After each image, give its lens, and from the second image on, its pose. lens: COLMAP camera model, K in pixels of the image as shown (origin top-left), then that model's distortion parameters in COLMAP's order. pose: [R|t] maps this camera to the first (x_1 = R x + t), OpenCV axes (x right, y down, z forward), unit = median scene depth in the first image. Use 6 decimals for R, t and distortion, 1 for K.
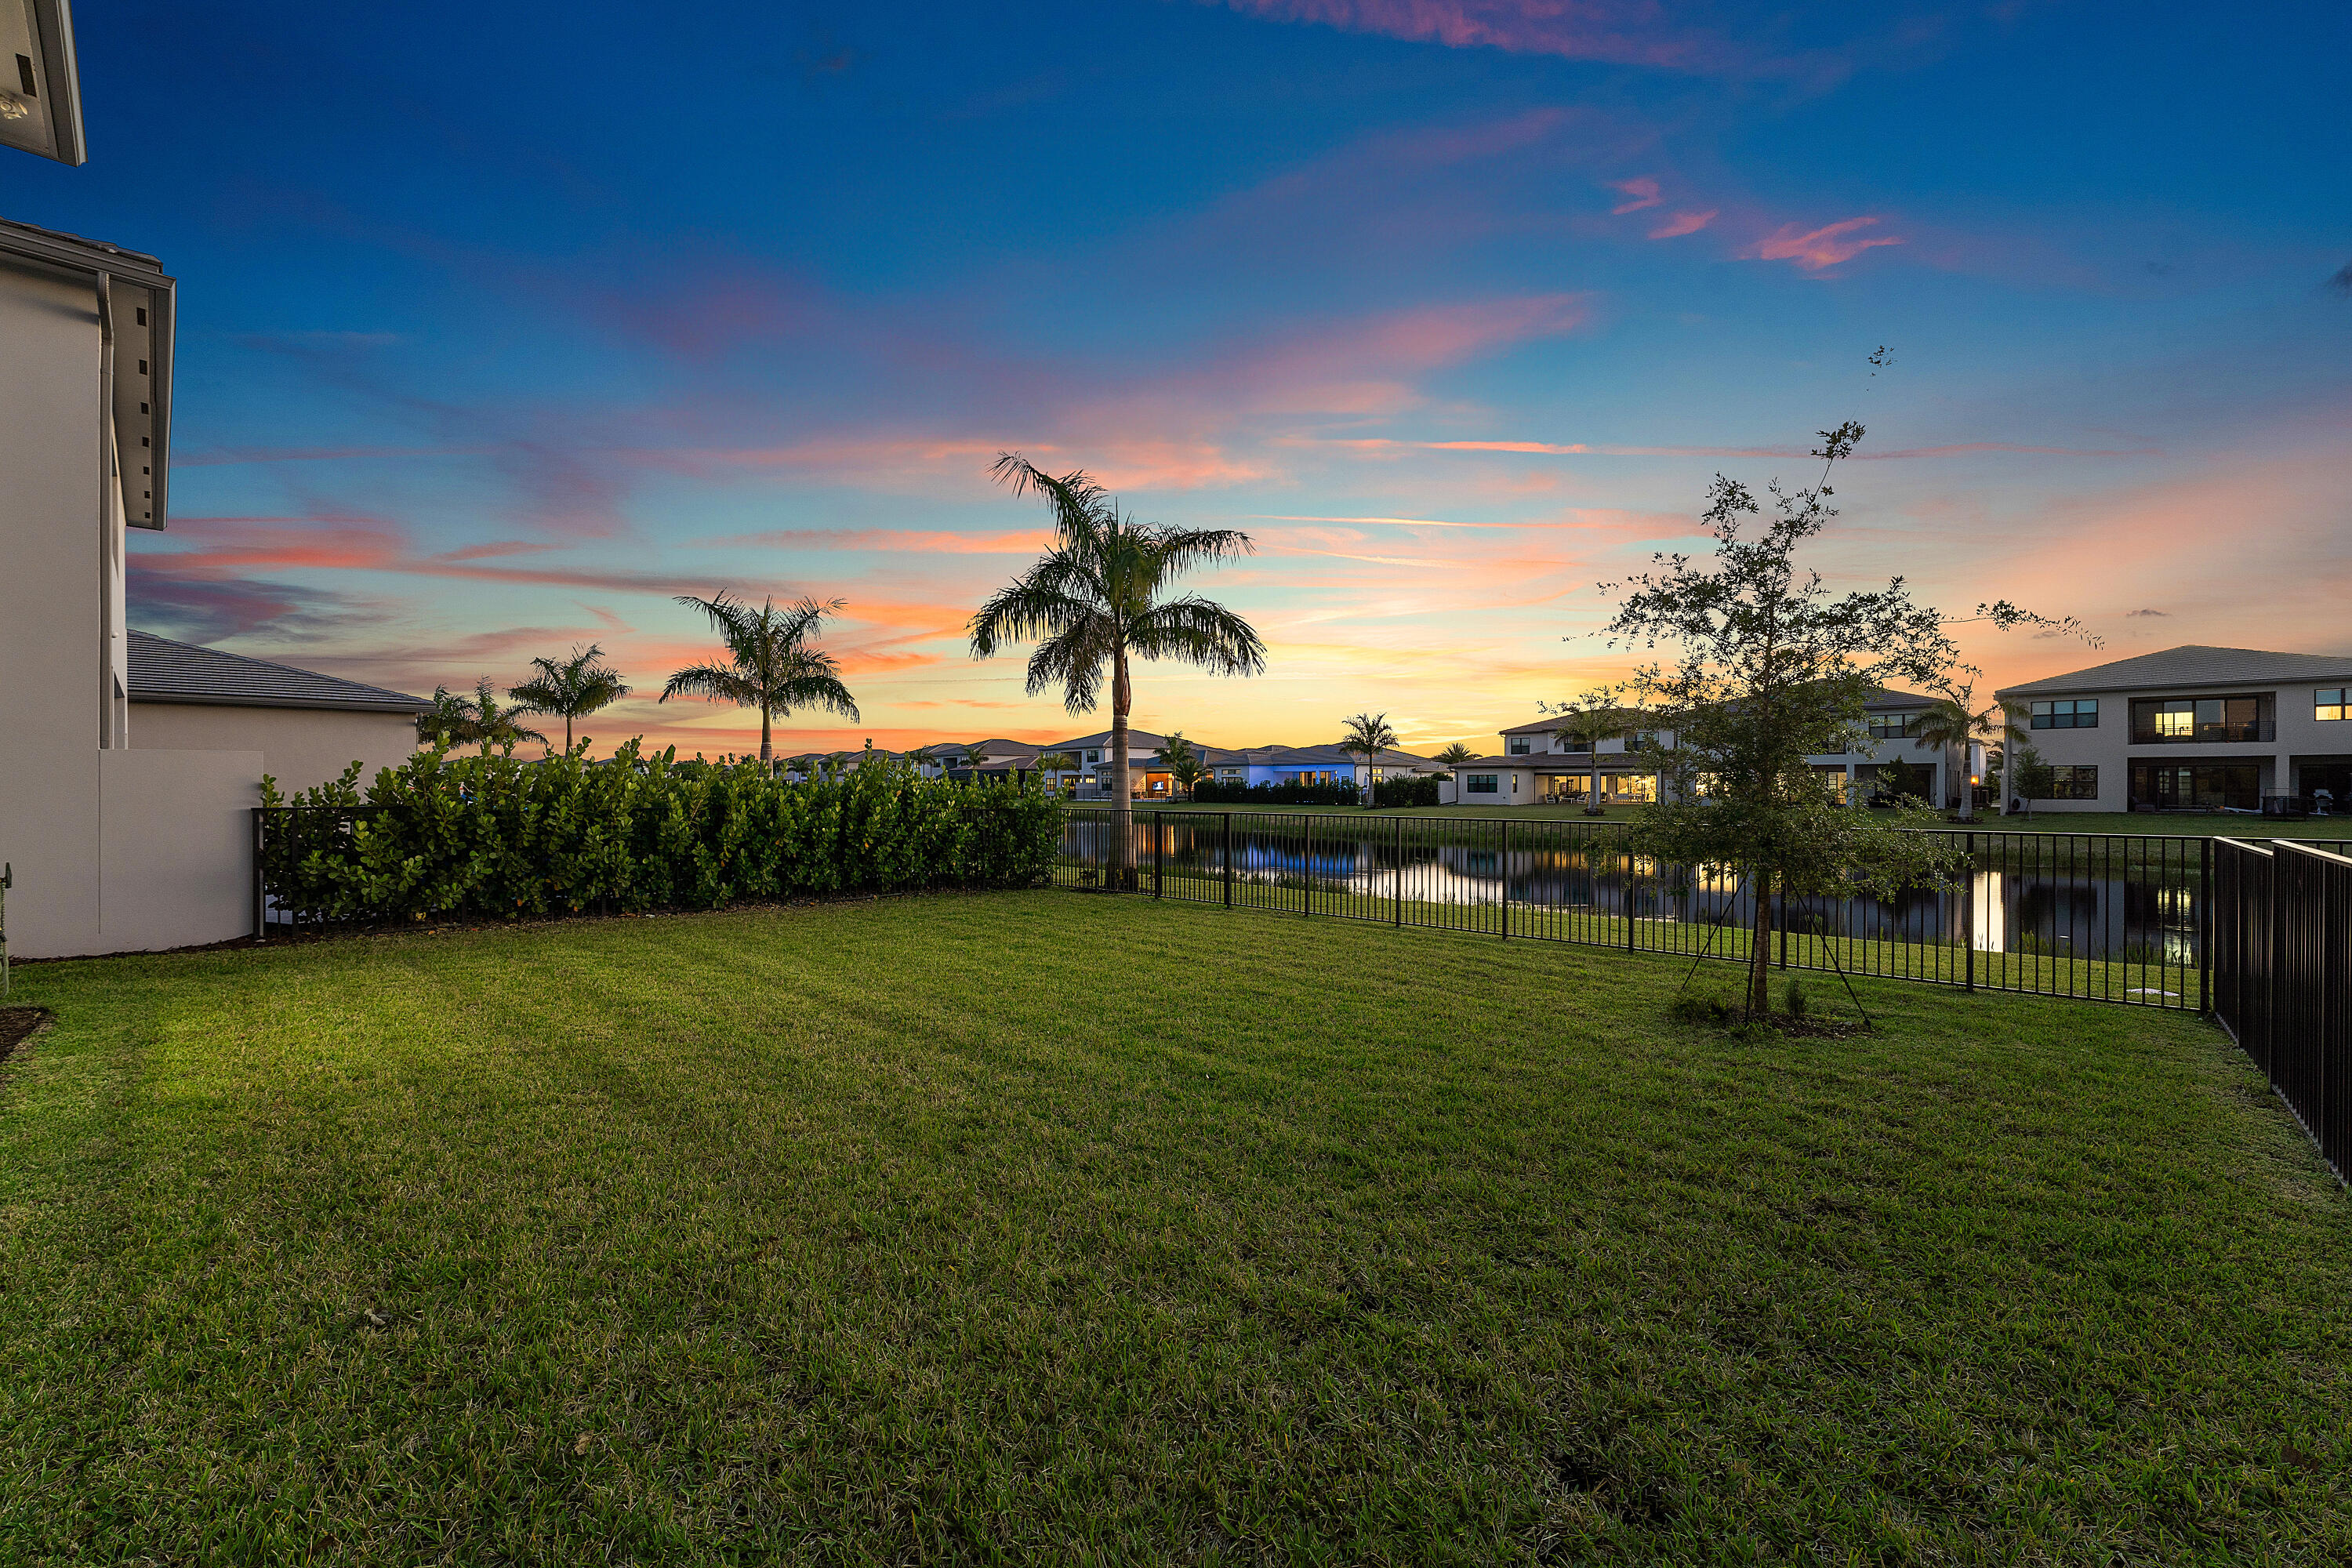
lens RADIAL K [[962.7, 0, 1176.0], [0, 962.7, 784.0], [0, 0, 1]] dist [-0.003370, -0.000429]
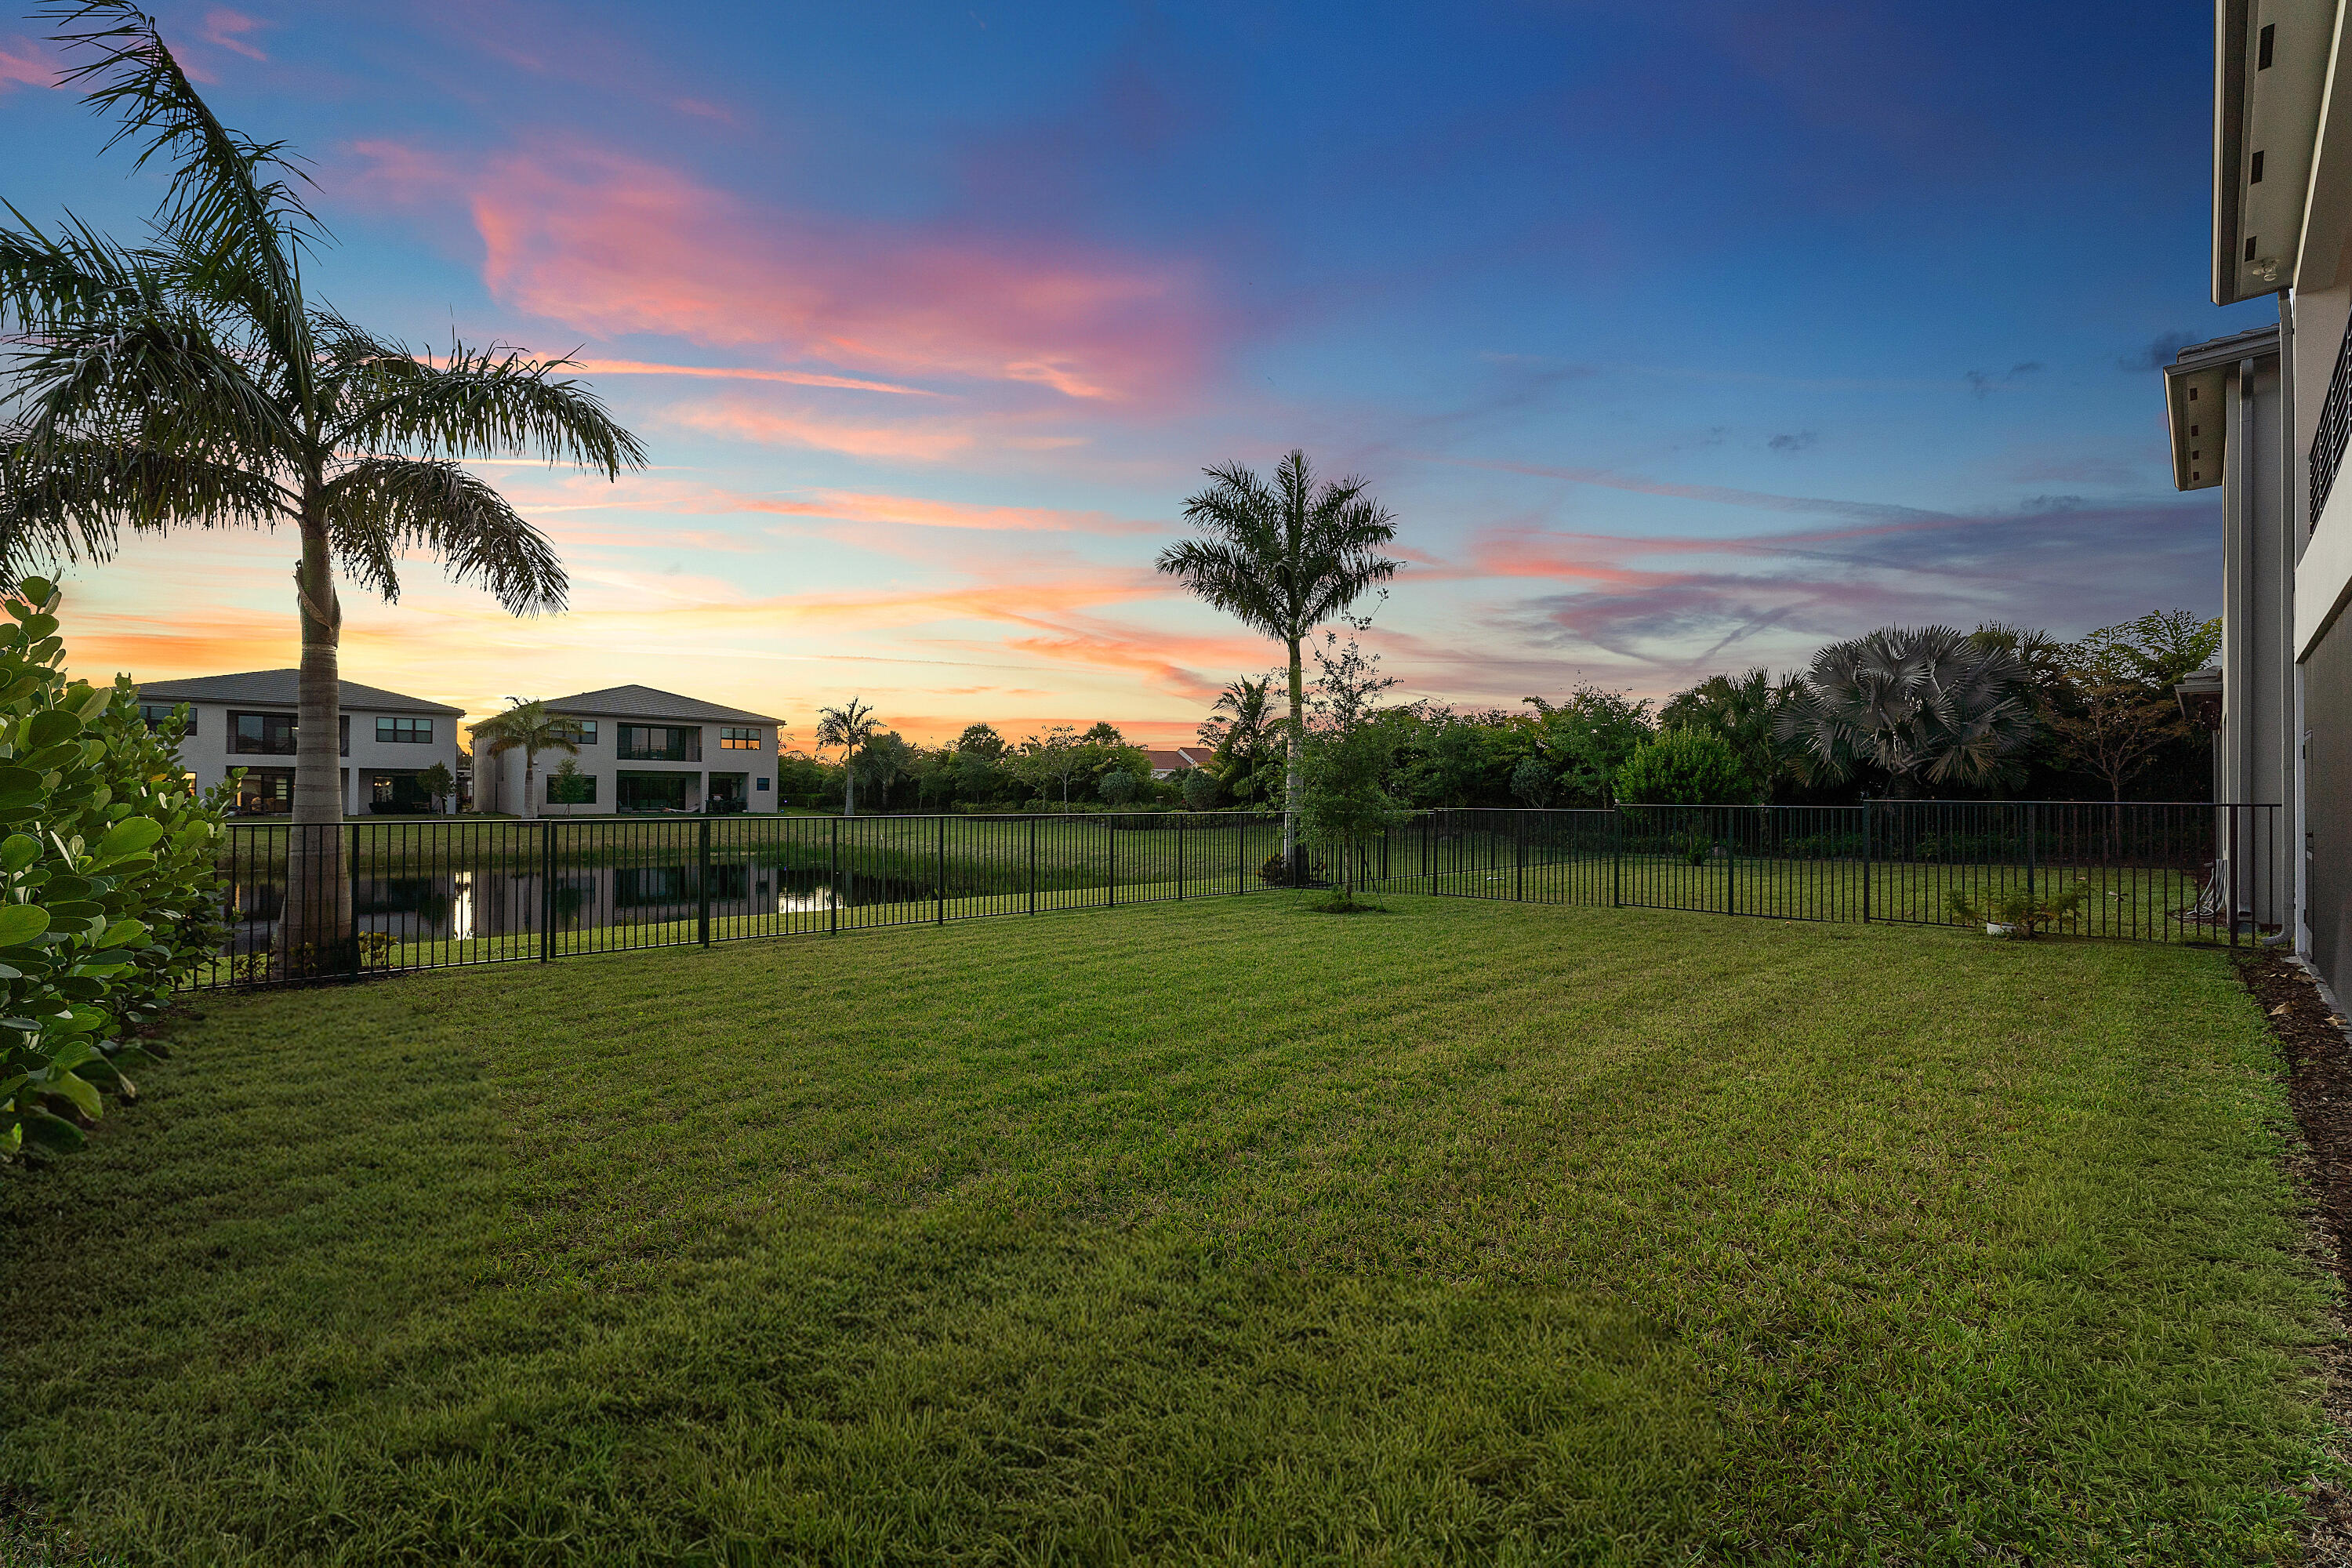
lens RADIAL K [[953.7, 0, 1176.0], [0, 953.7, 784.0], [0, 0, 1]] dist [0.002603, 0.000430]
pose [[0.062063, 0.011991, 0.998000, -0.170965], [-0.004042, 0.999923, -0.011763, 0.002544], [-0.998064, -0.003304, 0.062106, 0.160910]]
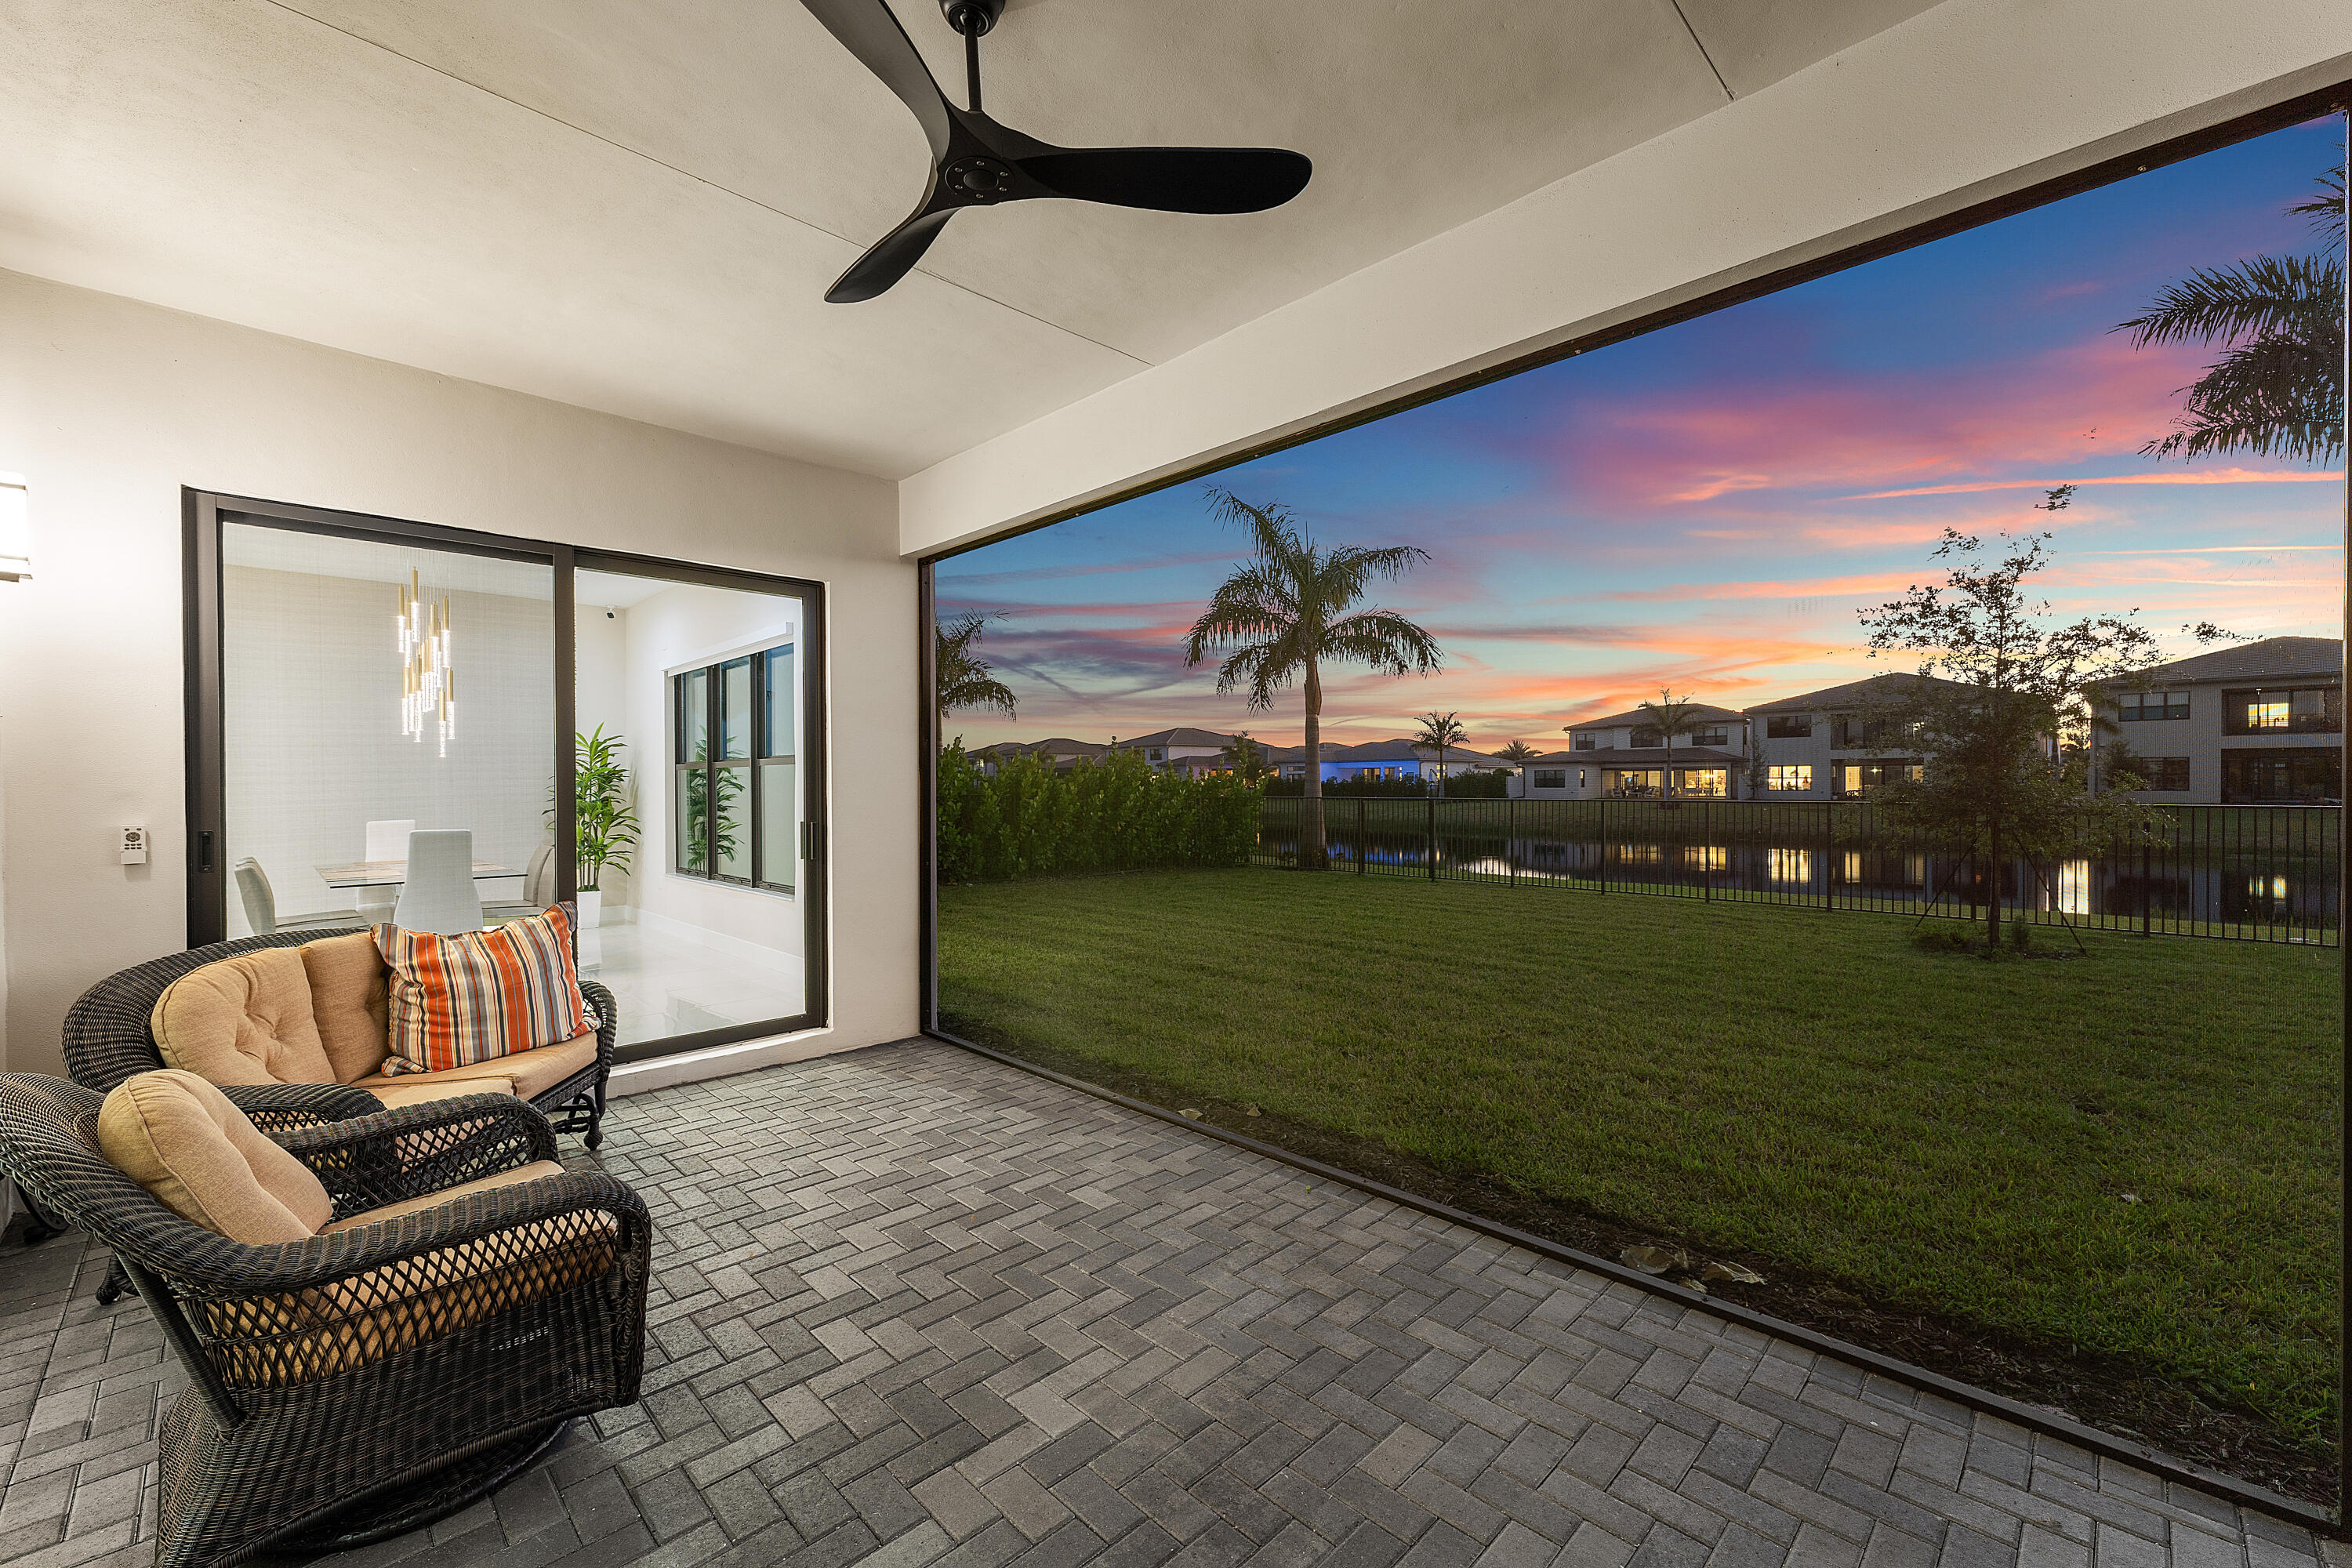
lens RADIAL K [[953.7, 0, 1176.0], [0, 953.7, 784.0], [0, 0, 1]] dist [0.002603, 0.000430]
pose [[0.999181, -0.004044, -0.040251, -0.050212], [0.004125, 0.999990, 0.001924, 0.002158], [0.040242, -0.002088, 0.999188, -0.037123]]
